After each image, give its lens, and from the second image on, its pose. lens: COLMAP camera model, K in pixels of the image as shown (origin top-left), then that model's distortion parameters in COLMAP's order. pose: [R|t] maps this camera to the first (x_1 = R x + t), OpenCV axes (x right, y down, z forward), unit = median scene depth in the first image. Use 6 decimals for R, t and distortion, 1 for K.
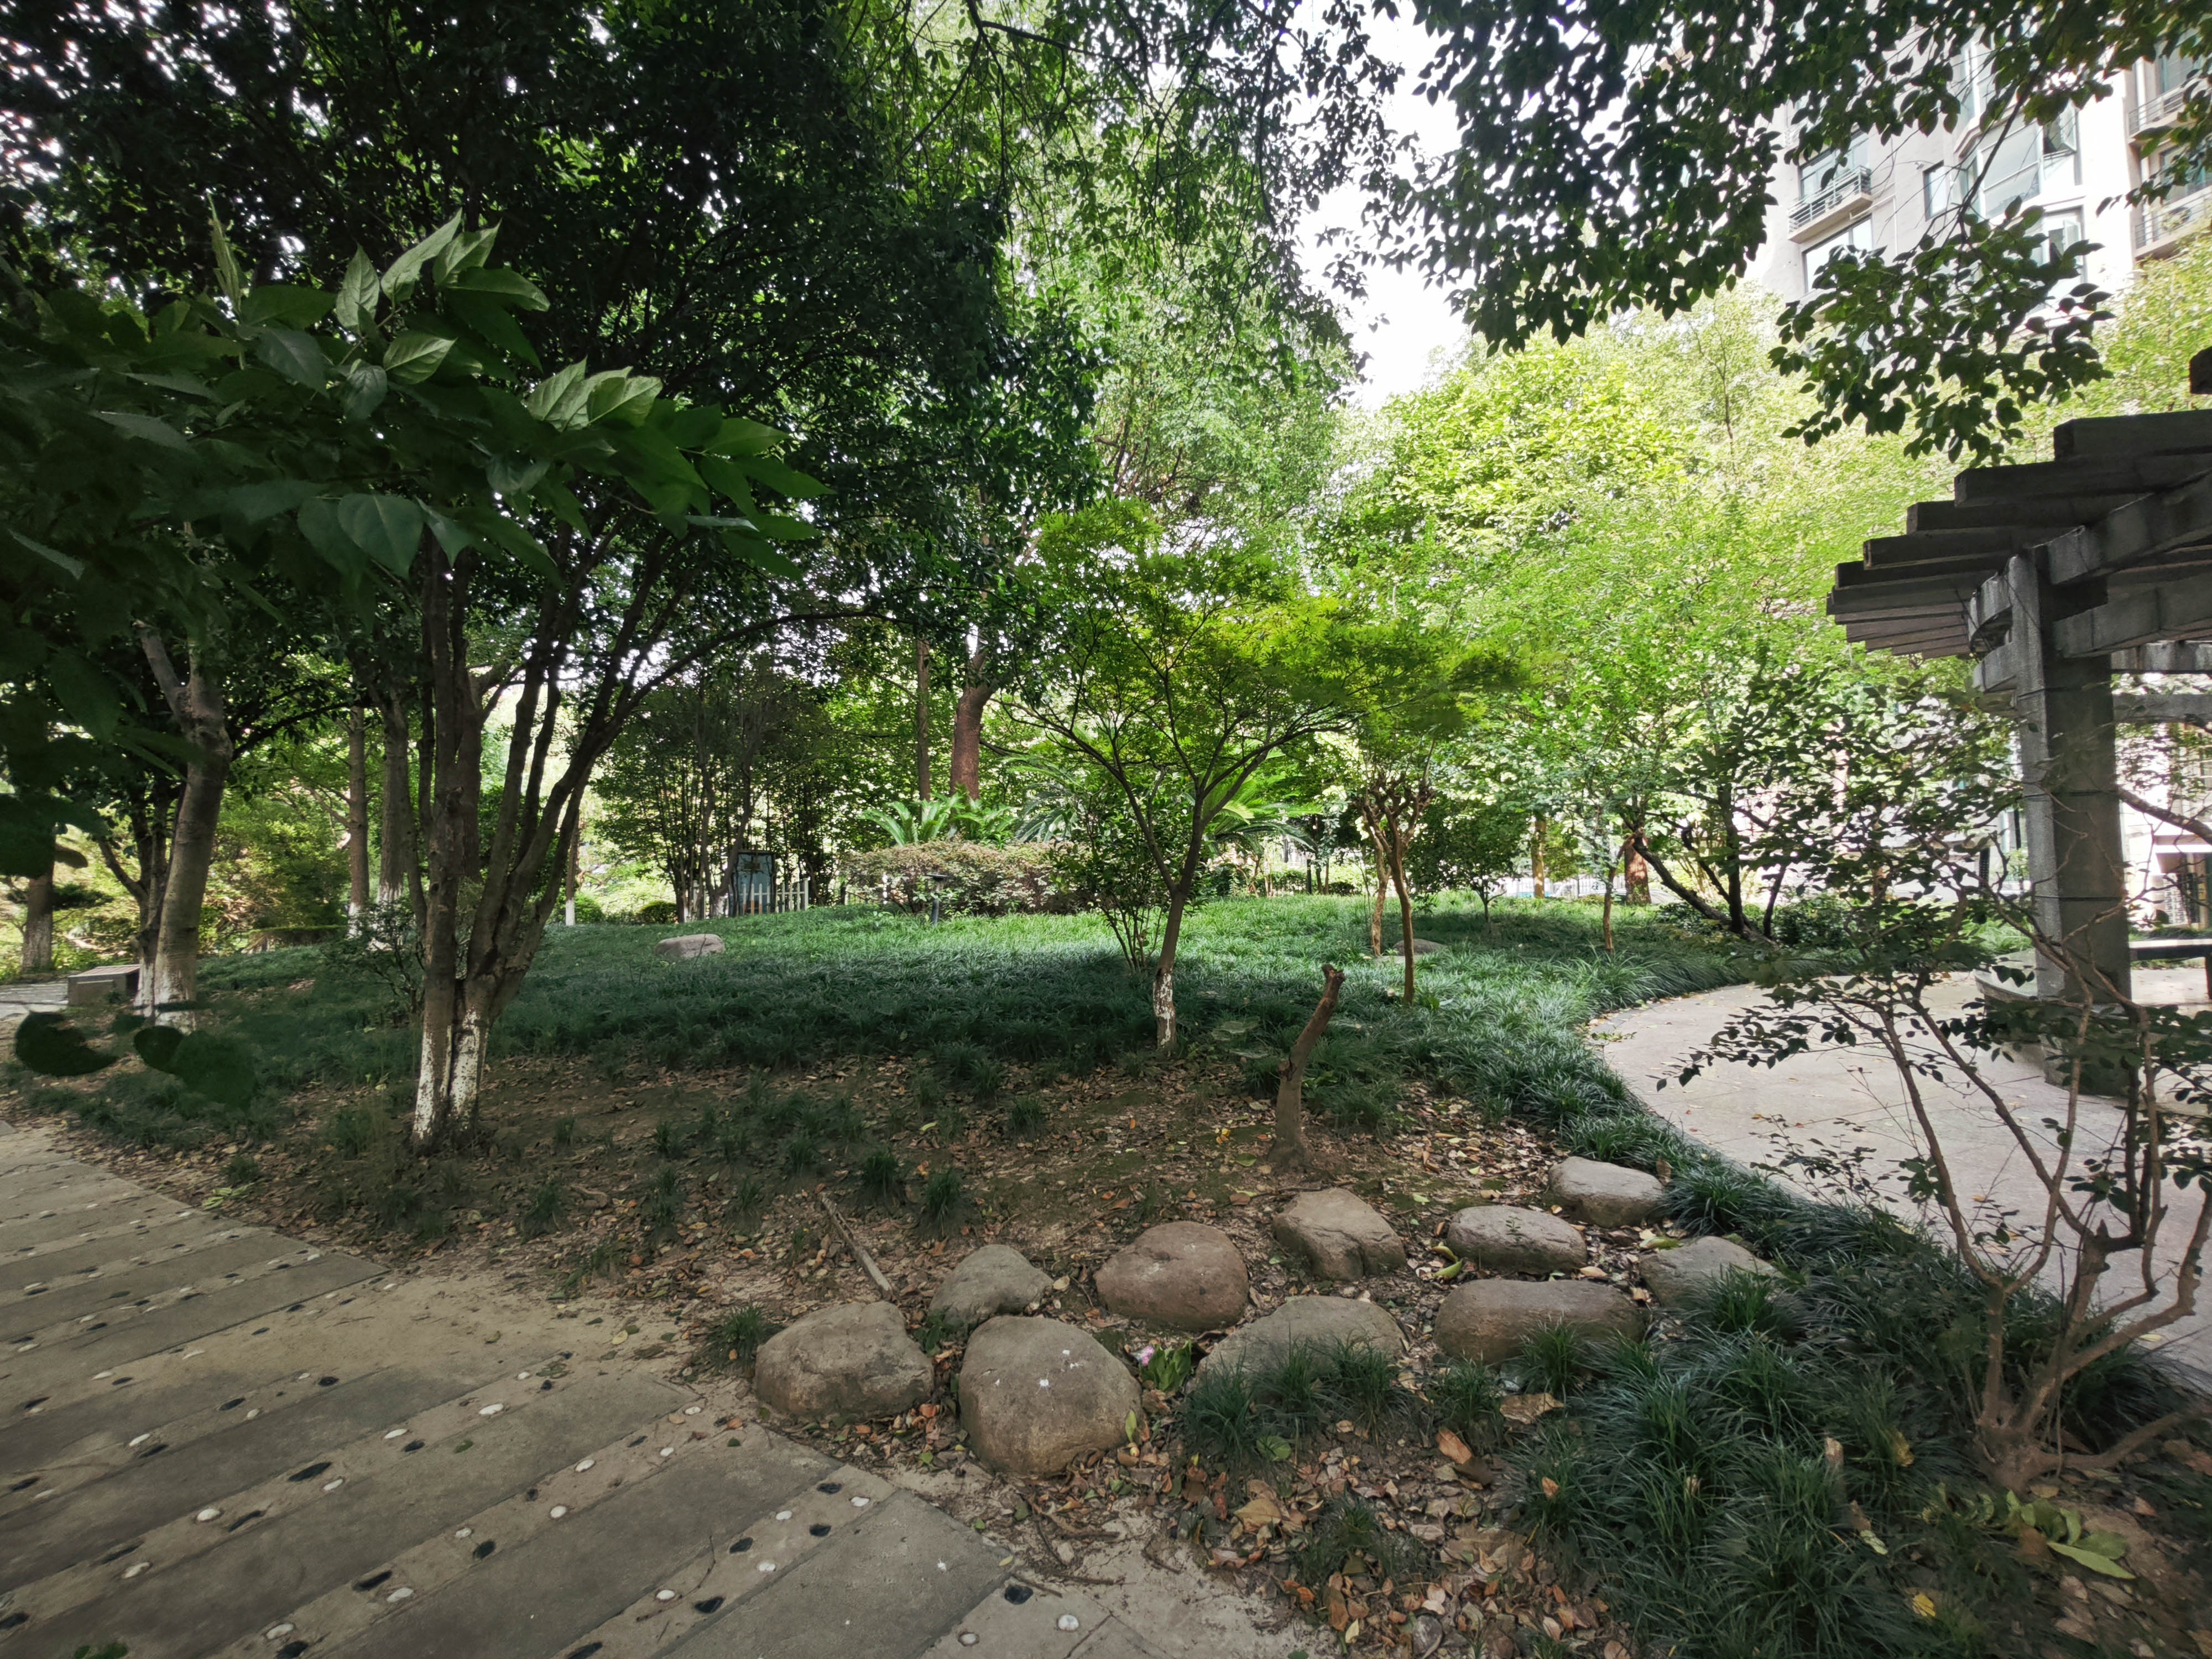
lens RADIAL K [[929.7, 0, 1106.0], [0, 929.7, 829.5], [0, 0, 1]] dist [-0.002048, 0.002353]
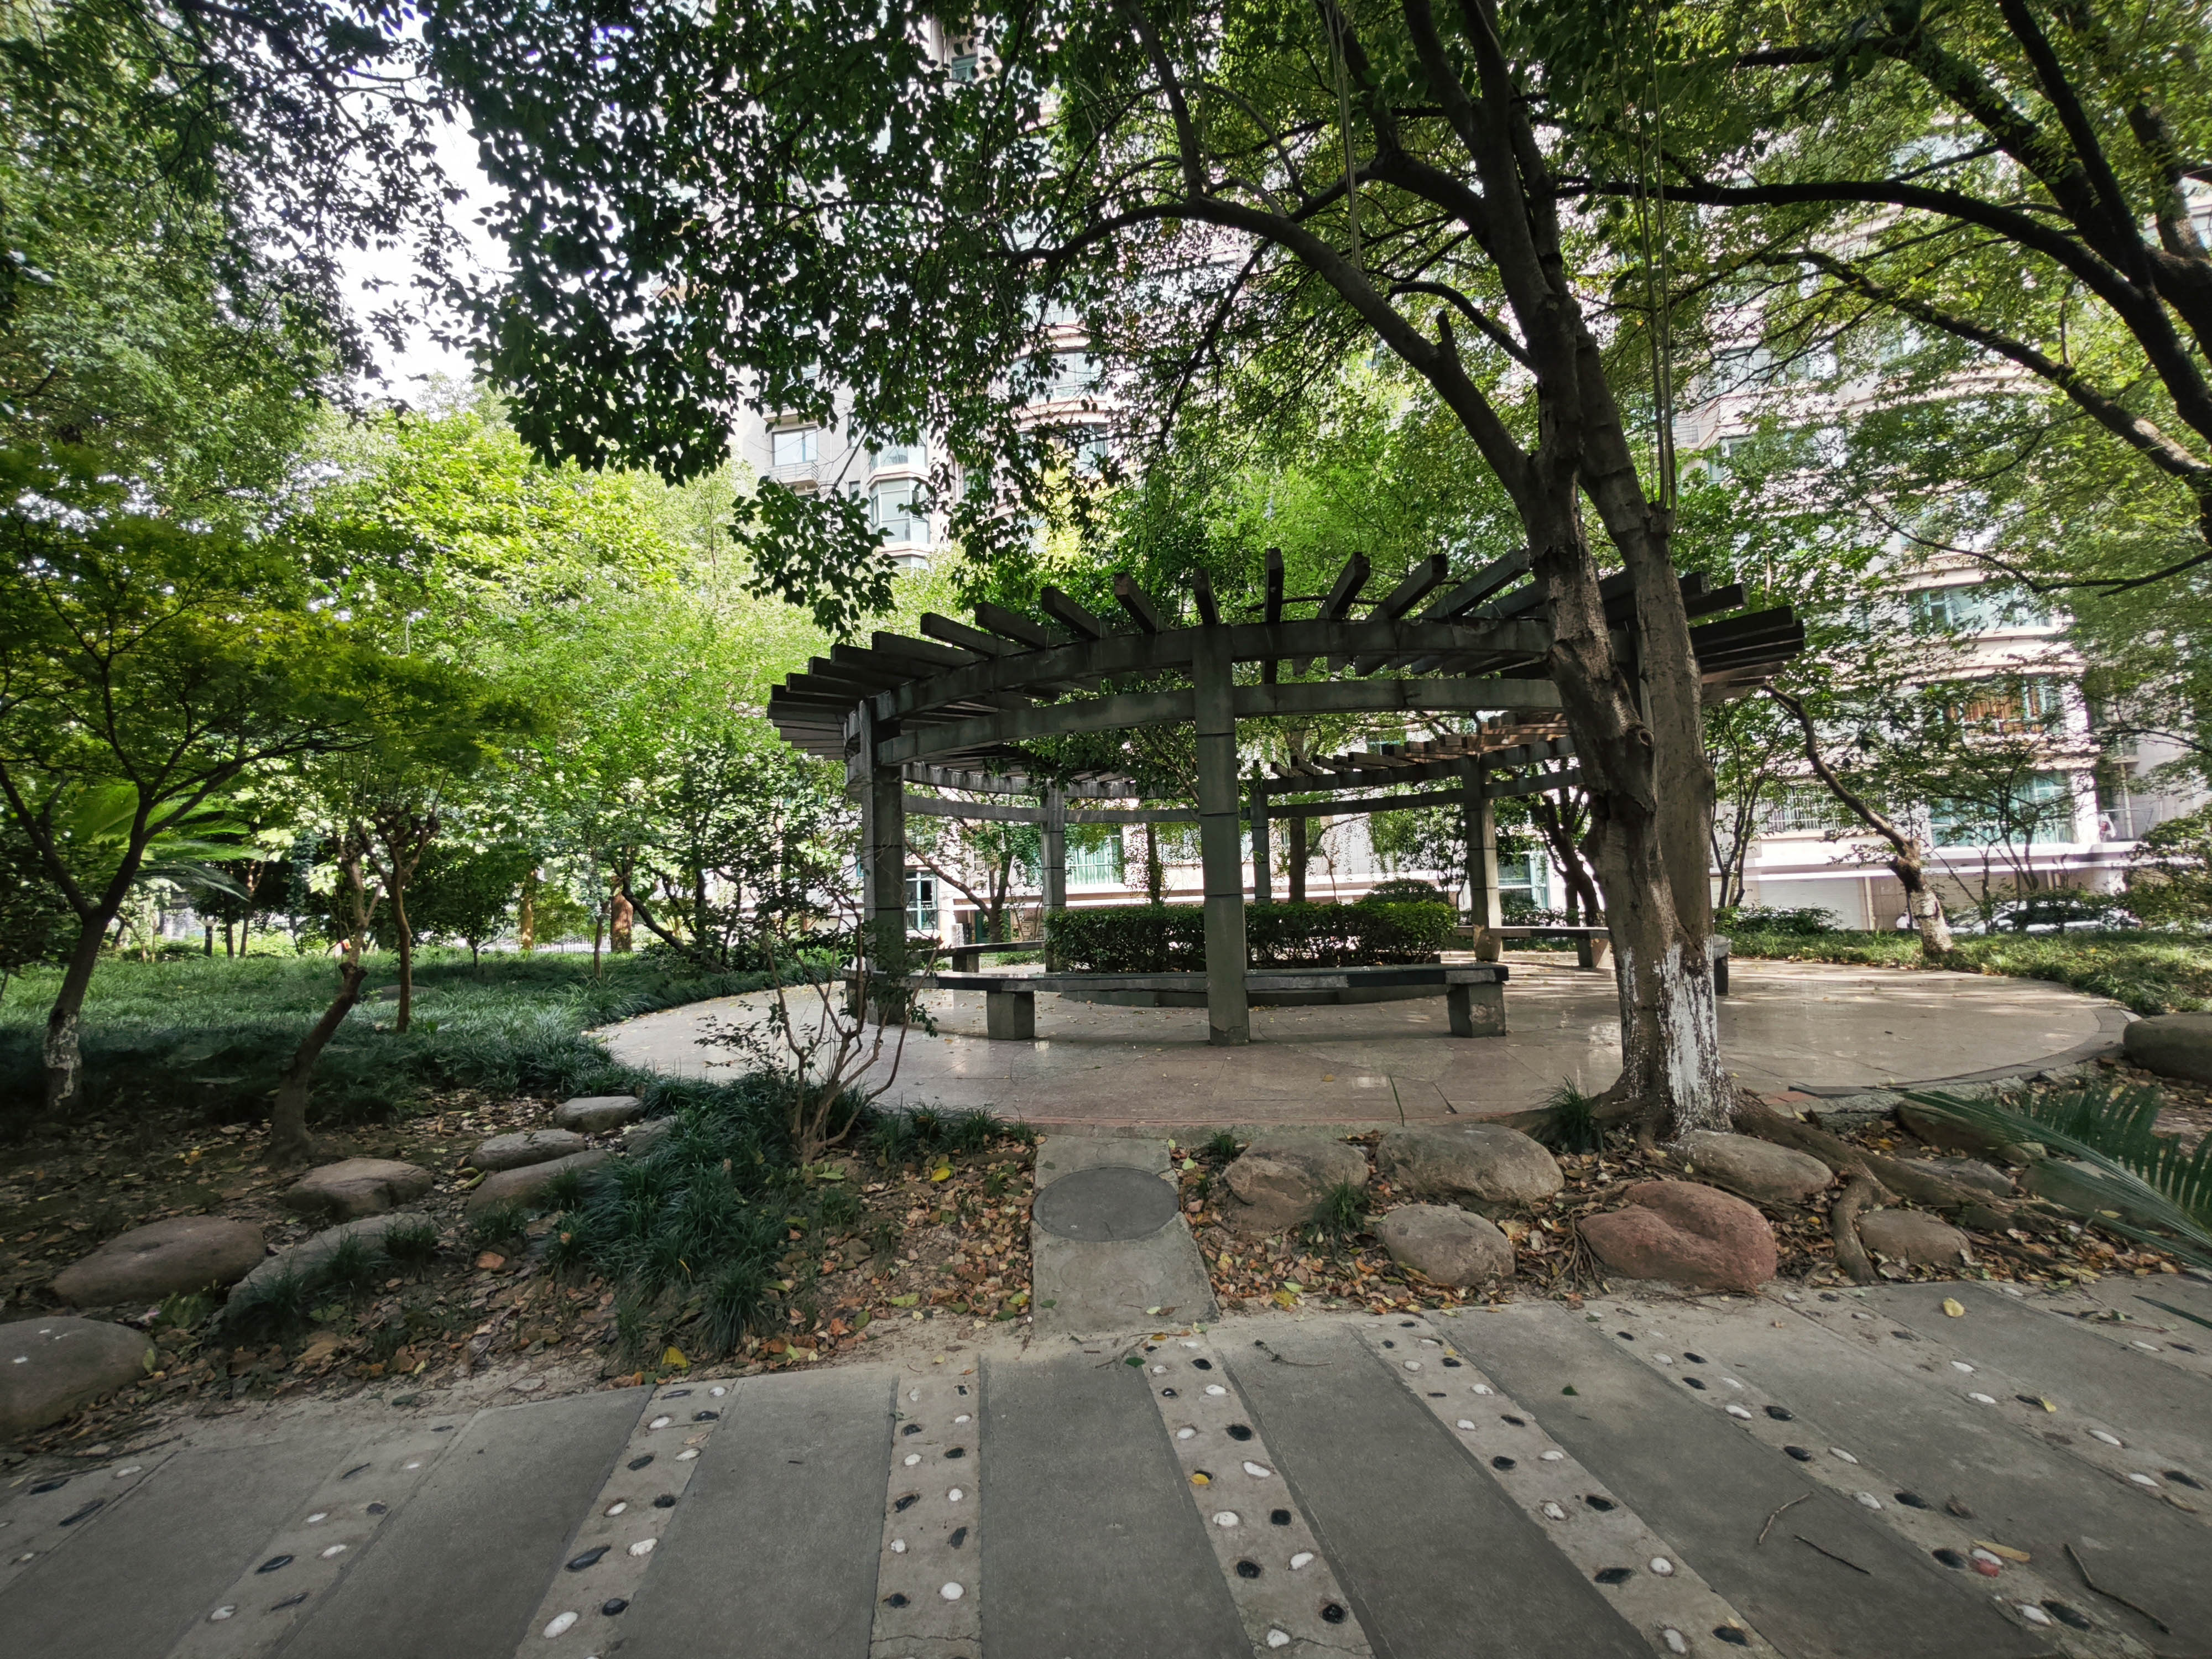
lens RADIAL K [[946.7, 0, 1152.2], [0, 946.7, 843.5], [0, 0, 1]] dist [-0.047258, 0.010188]
pose [[0.511943, 0.055718, 0.857210, -0.168135], [0.003137, 0.997766, -0.066727, 0.073649], [-0.859013, 0.036849, 0.510625, -0.290377]]
